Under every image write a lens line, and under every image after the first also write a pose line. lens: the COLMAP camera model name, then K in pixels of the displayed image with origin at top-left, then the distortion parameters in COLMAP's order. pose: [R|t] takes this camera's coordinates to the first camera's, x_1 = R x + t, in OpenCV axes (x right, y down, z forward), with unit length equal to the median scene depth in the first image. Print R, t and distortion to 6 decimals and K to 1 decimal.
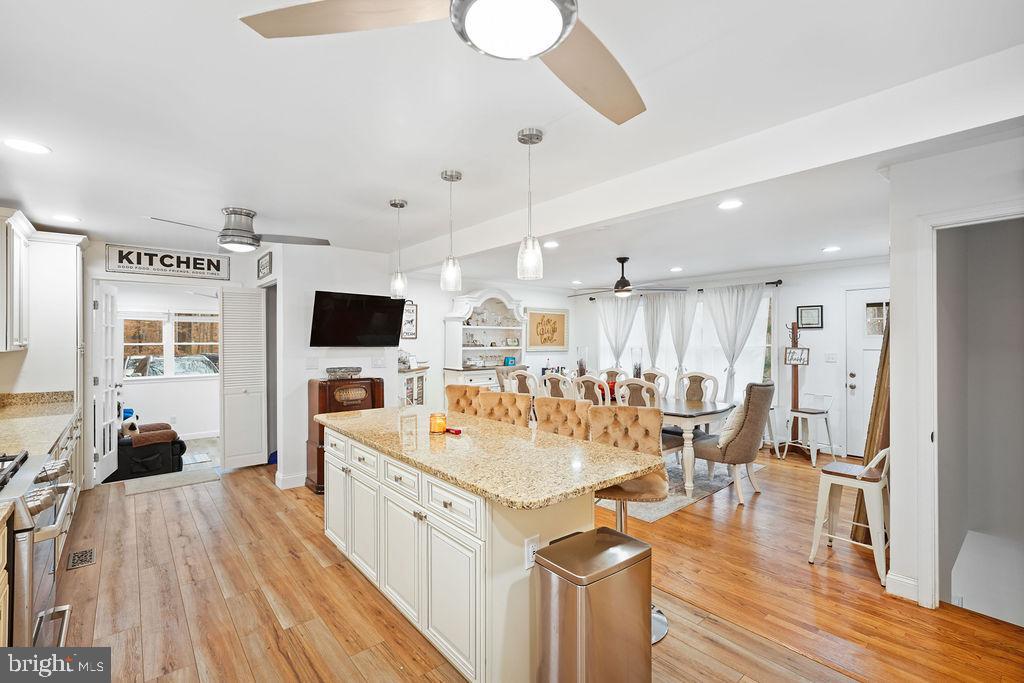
lens RADIAL K [[457.8, 0, 511.8], [0, 457.8, 339.3], [0, 0, 1]] dist [-0.017952, 0.009729]
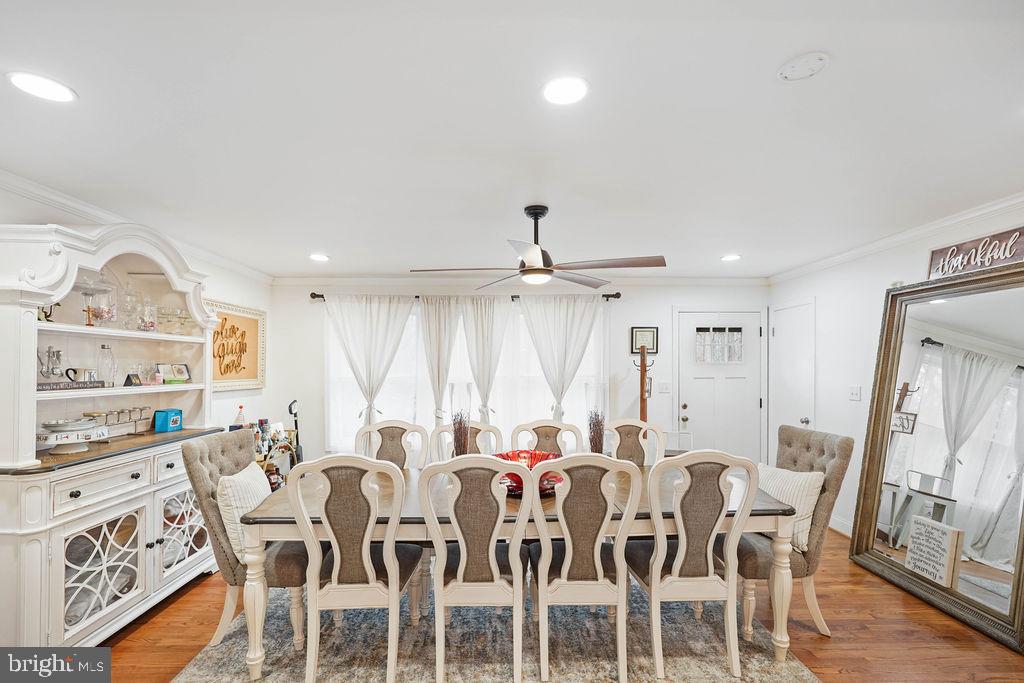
lens RADIAL K [[461.9, 0, 511.8], [0, 461.9, 370.1], [0, 0, 1]] dist [-0.016166, 0.009679]
pose [[0.633465, -0.005824, 0.773750, -0.193822], [-0.001004, 0.999965, 0.008349, -0.000577], [-0.773771, -0.006066, 0.633436, 0.756268]]
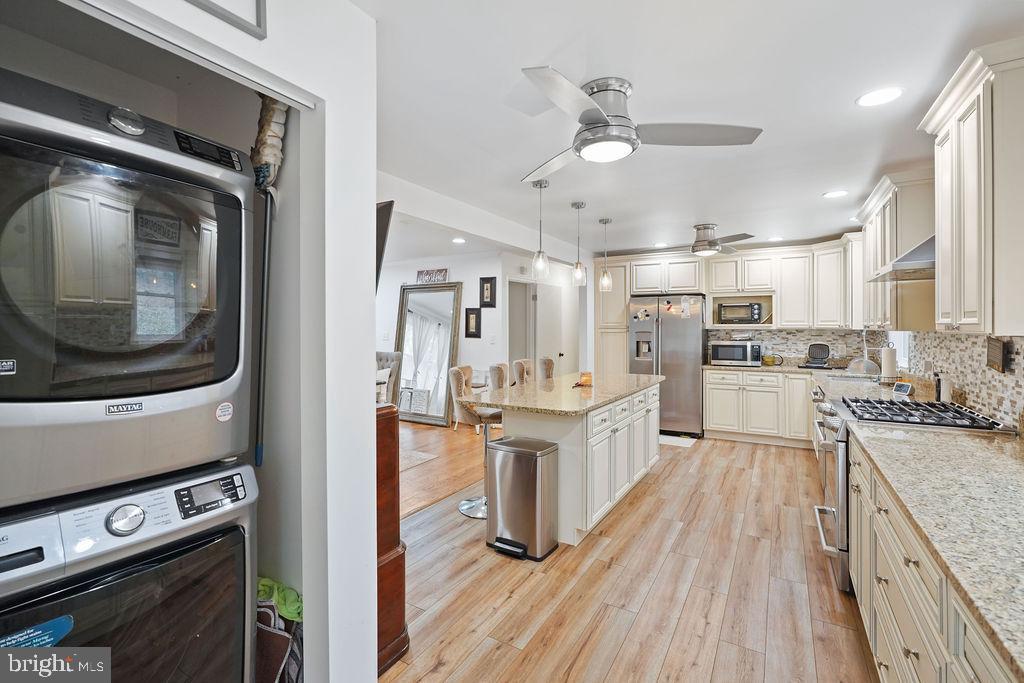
lens RADIAL K [[458.7, 0, 508.5], [0, 458.7, 326.7], [0, 0, 1]] dist [-0.017193, 0.008526]
pose [[-0.320117, -0.000068, 0.947378, -0.760823], [-0.002178, 0.999997, -0.000665, 0.012146], [-0.947375, -0.002277, -0.320117, 0.895445]]
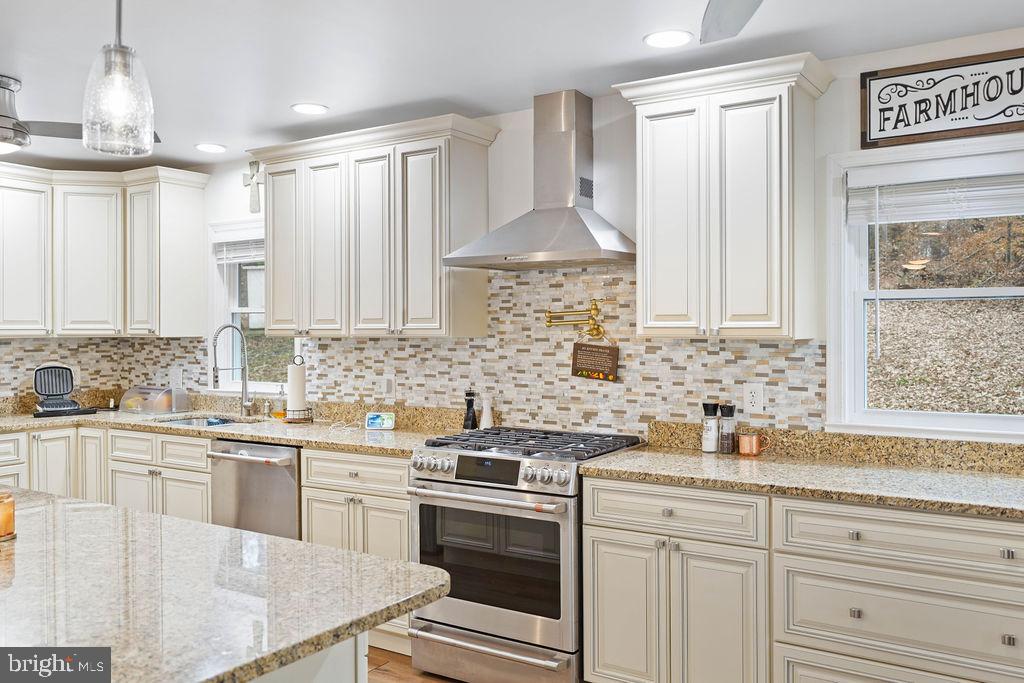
lens RADIAL K [[848.8, 0, 509.6], [0, 848.8, 328.7], [0, 0, 1]] dist [-0.000538, -0.003143]
pose [[-0.959458, 0.003497, -0.281830, -0.209798], [0.004778, 0.999981, -0.003858, 0.011232], [0.281812, -0.005048, -0.959456, 0.991518]]
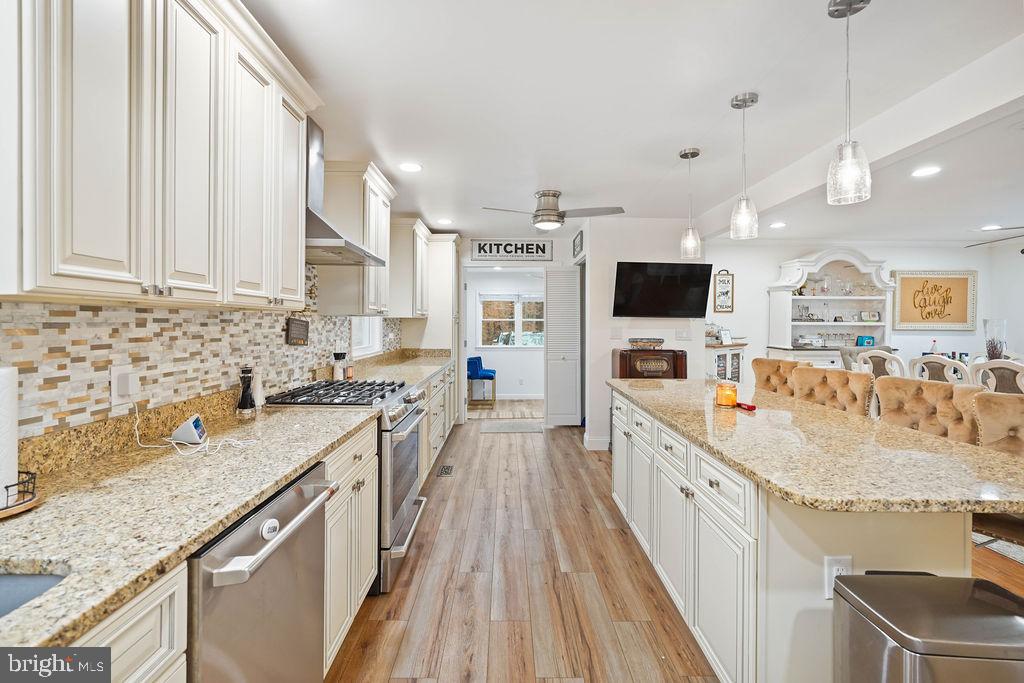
lens RADIAL K [[458.5, 0, 512.7], [0, 458.5, 322.9], [0, 0, 1]] dist [-0.019737, 0.010646]
pose [[0.770921, 0.002562, -0.636925, 0.038918], [-0.002273, 0.999997, 0.001272, 0.026052], [0.636926, 0.000467, 0.770924, 0.048800]]
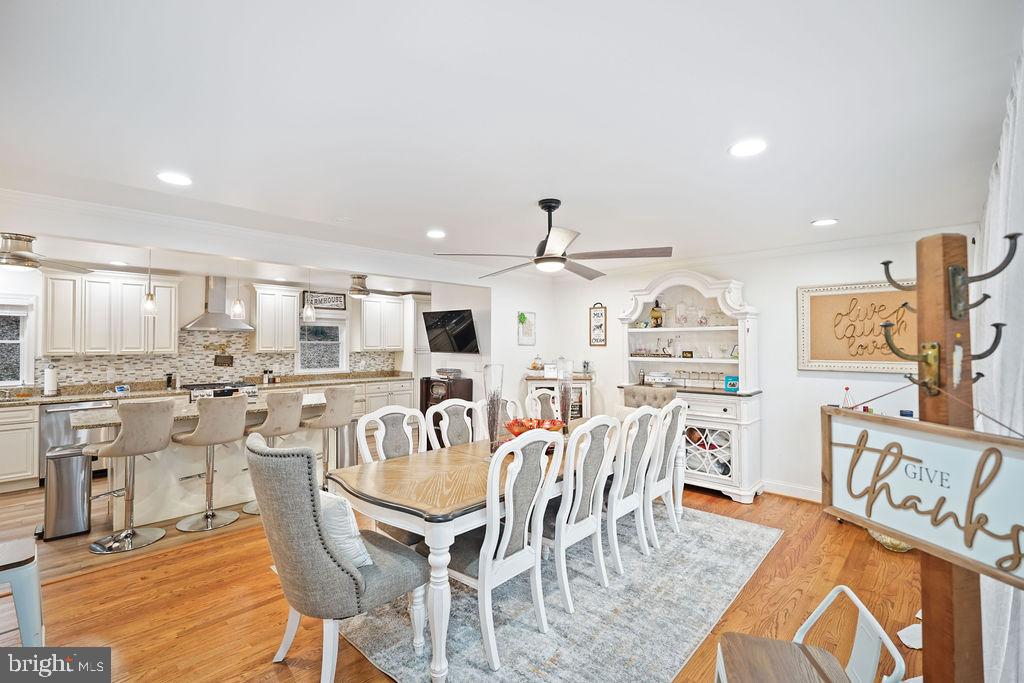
lens RADIAL K [[457.8, 0, 511.8], [0, 457.8, 339.3], [0, 0, 1]] dist [-0.017952, 0.009729]
pose [[0.094498, -0.009653, -0.995478, 0.864068], [0.003469, 0.999950, -0.009367, -0.008136], [0.995519, -0.002568, 0.094527, 0.986064]]
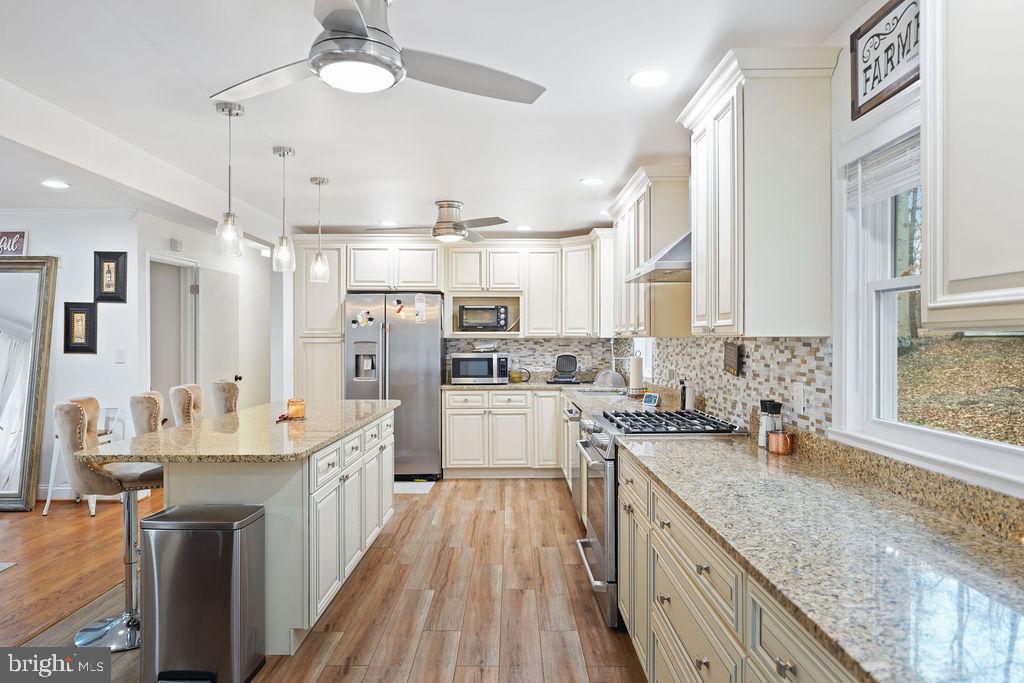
lens RADIAL K [[645.3, 0, 512.0], [0, 645.3, 341.5], [0, 0, 1]] dist [-0.004977, 0.001926]
pose [[-0.762458, -0.002531, 0.647033, -0.738447], [-0.001319, 0.999996, 0.002357, 0.020119], [-0.647036, 0.000943, -0.762459, 0.927096]]
